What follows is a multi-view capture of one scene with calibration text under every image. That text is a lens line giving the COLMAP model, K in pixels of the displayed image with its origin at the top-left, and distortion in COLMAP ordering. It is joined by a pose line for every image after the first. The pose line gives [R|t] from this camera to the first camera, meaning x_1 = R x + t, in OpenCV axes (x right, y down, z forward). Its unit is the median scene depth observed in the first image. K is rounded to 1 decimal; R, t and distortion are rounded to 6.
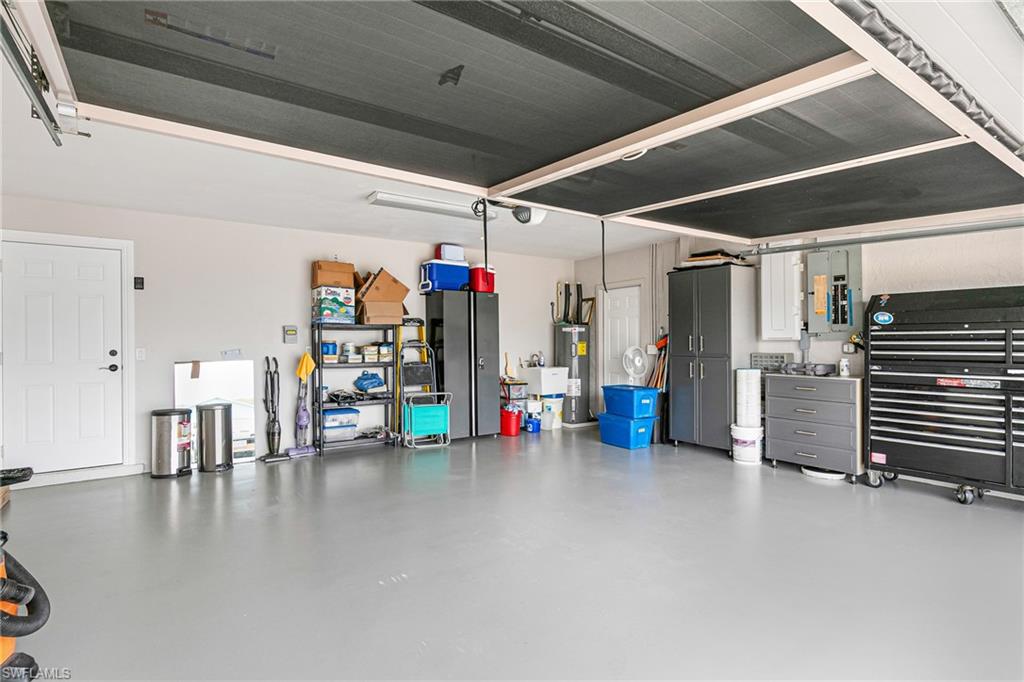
lens RADIAL K [[487.0, 0, 514.9], [0, 487.0, 341.3], [0, 0, 1]] dist [-0.000812, -0.000416]
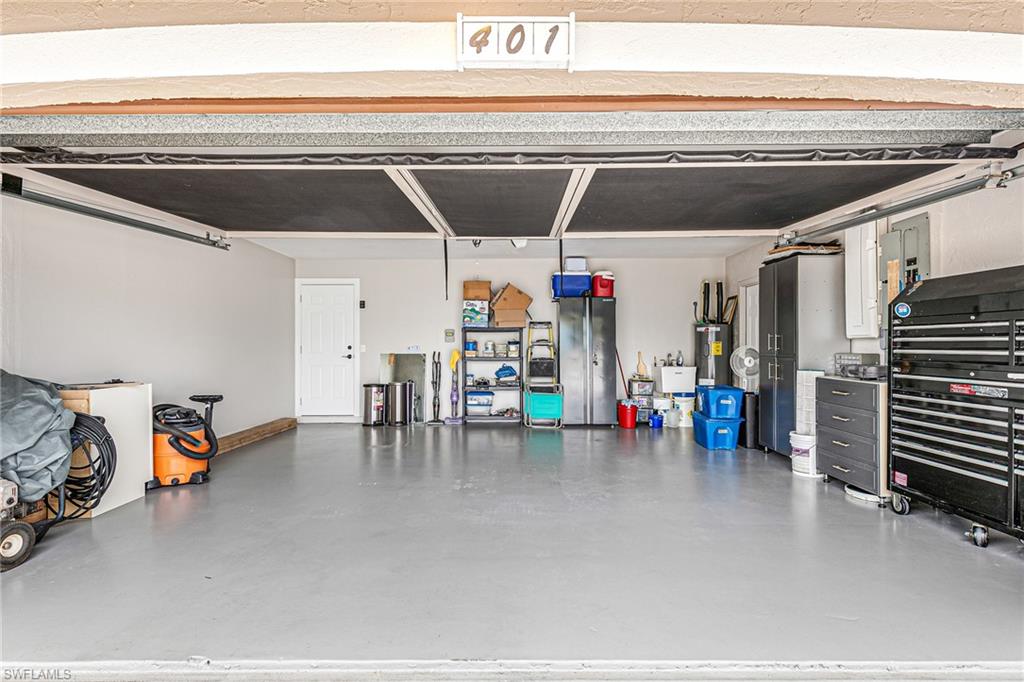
lens RADIAL K [[487.0, 0, 514.9], [0, 487.0, 341.3], [0, 0, 1]] dist [-0.000812, -0.000416]
pose [[0.826189, -0.000672, -0.563393, 0.474523], [-0.002101, 0.999989, -0.004273, 0.007353], [0.563390, 0.004714, 0.826178, -0.042319]]
